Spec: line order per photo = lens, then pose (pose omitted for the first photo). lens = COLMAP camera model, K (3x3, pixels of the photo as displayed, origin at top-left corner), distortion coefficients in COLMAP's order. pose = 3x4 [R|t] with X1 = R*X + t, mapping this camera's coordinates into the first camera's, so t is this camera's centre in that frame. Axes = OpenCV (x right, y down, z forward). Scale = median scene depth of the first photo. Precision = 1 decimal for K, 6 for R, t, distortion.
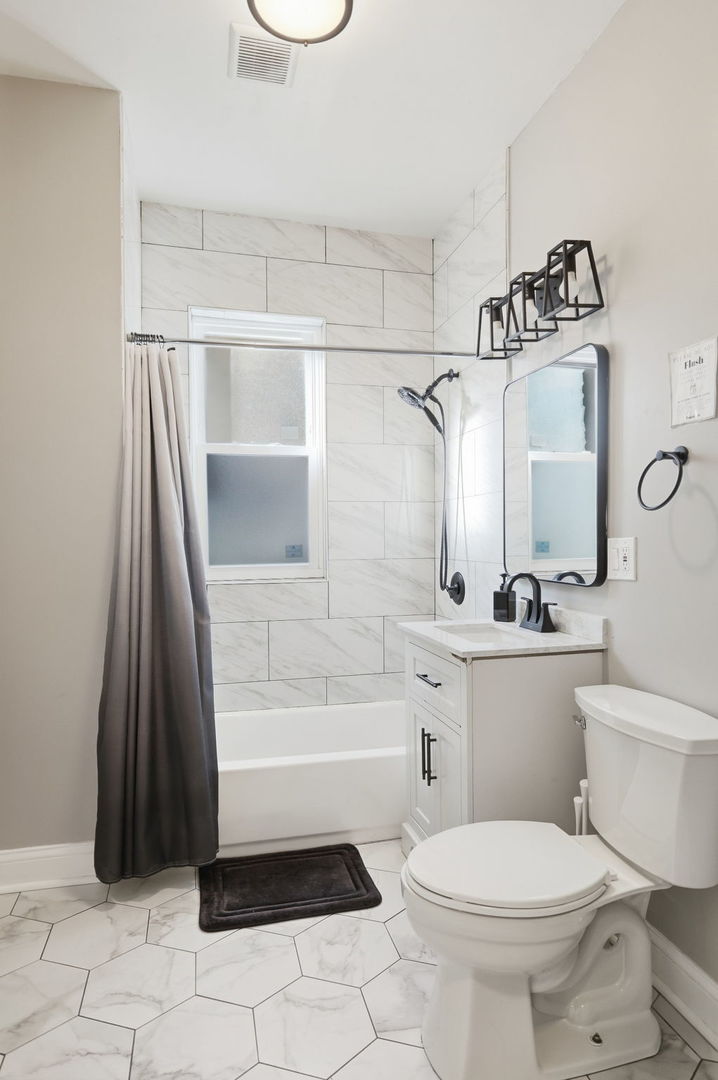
lens RADIAL K [[557.7, 0, 339.5], [0, 557.7, 524.3], [0, 0, 1]] dist [-0.001244, -0.000517]
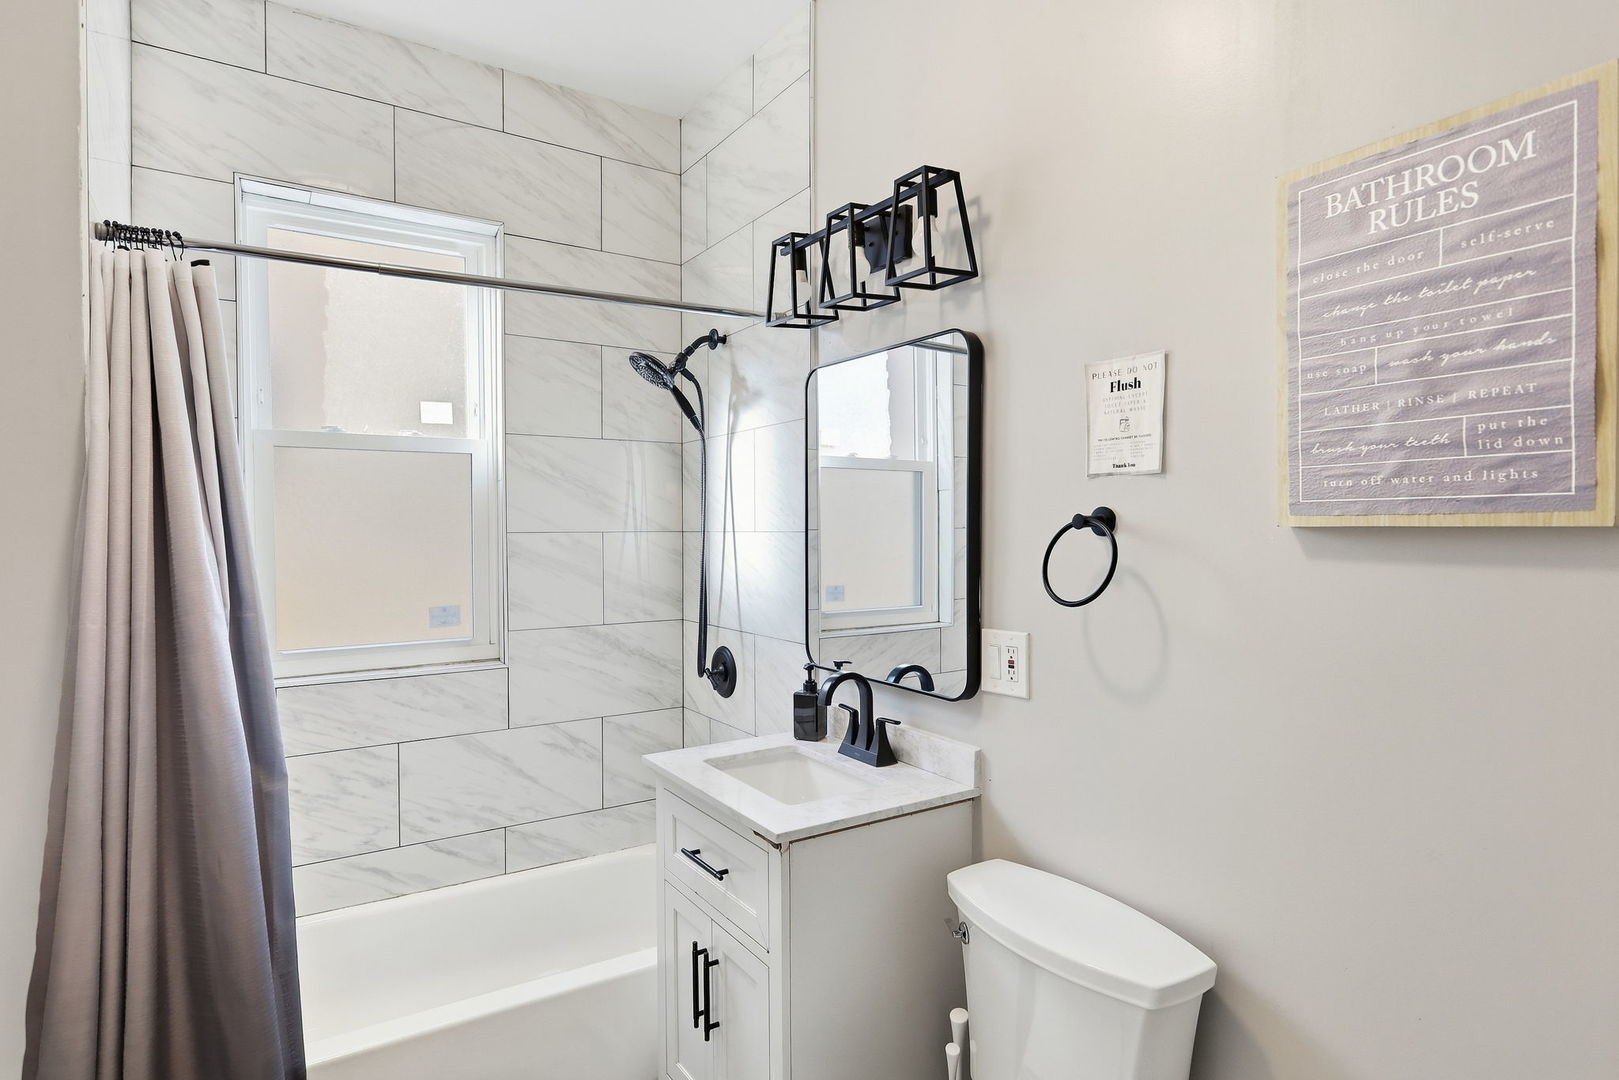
lens RADIAL K [[836.0, 0, 788.7], [0, 836.0, 537.7], [0, 0, 1]] dist [-0.001244, -0.000517]
pose [[0.947907, -0.002741, 0.318536, -0.033998], [0.002666, 0.999996, 0.000671, -0.059810], [-0.318537, 0.000213, 0.947910, 0.100303]]
